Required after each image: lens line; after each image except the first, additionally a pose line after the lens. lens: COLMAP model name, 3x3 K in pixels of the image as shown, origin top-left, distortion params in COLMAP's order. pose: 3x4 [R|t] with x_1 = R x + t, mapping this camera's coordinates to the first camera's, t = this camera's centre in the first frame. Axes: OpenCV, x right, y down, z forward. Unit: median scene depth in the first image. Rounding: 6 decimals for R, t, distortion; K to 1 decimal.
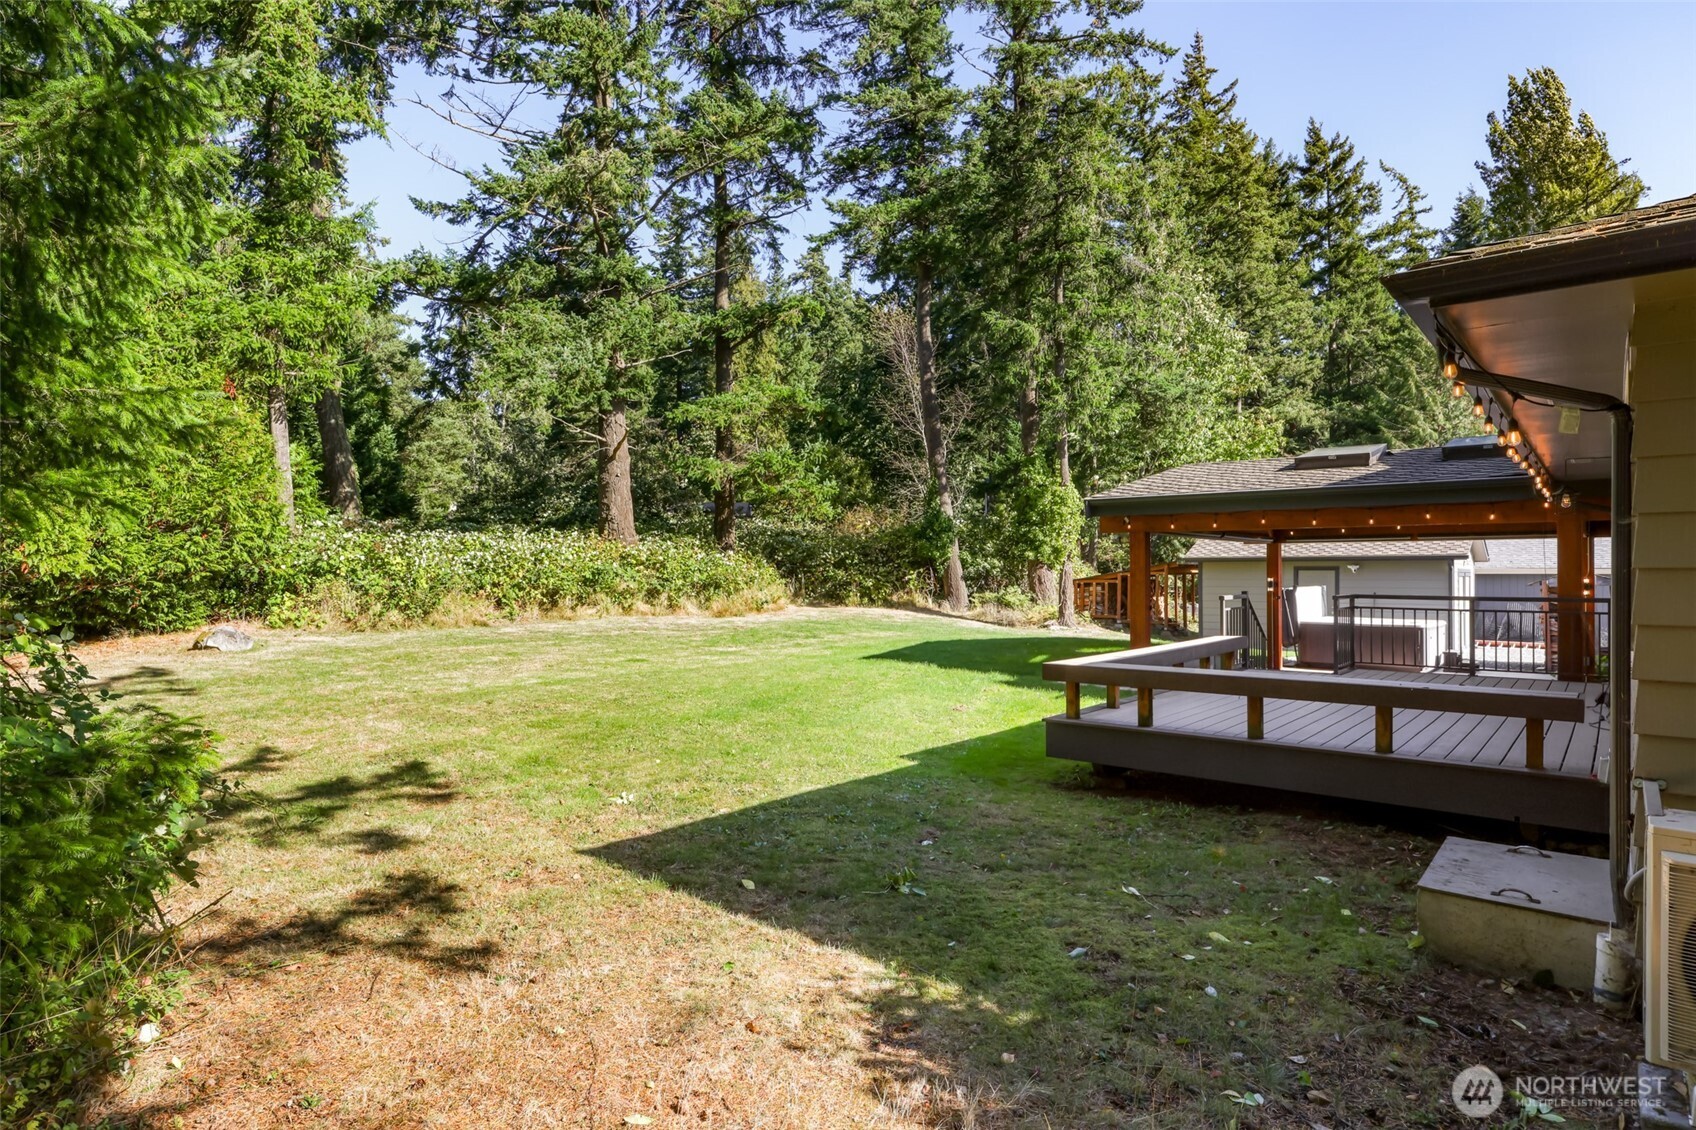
lens RADIAL K [[972.8, 0, 848.0], [0, 972.8, 565.0], [0, 0, 1]] dist [0.002411, 0.000389]
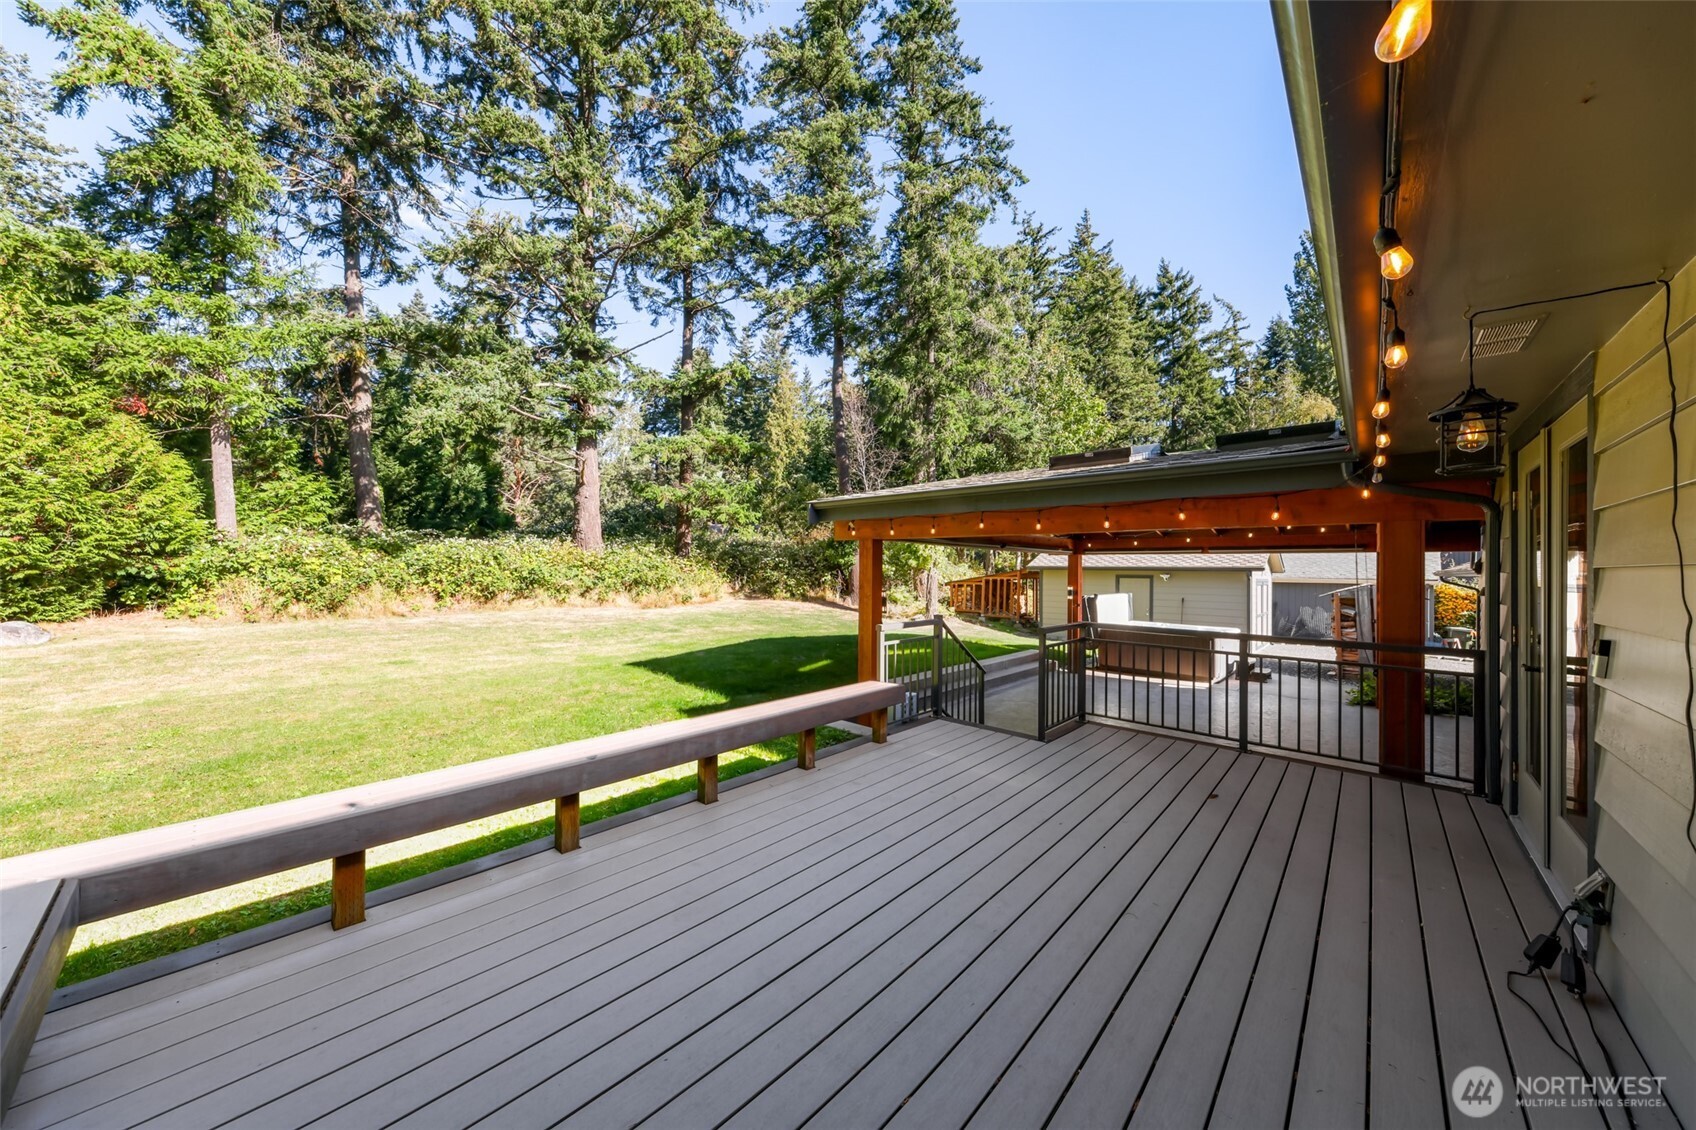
lens RADIAL K [[579.3, 0, 845.2], [0, 579.3, 568.7], [0, 0, 1]] dist [-0.000276, -0.000004]
pose [[0.997303, 0.012454, -0.072324, 0.149791], [-0.012099, 0.999913, 0.005348, -0.004776], [0.072384, -0.004459, 0.997367, 0.220457]]
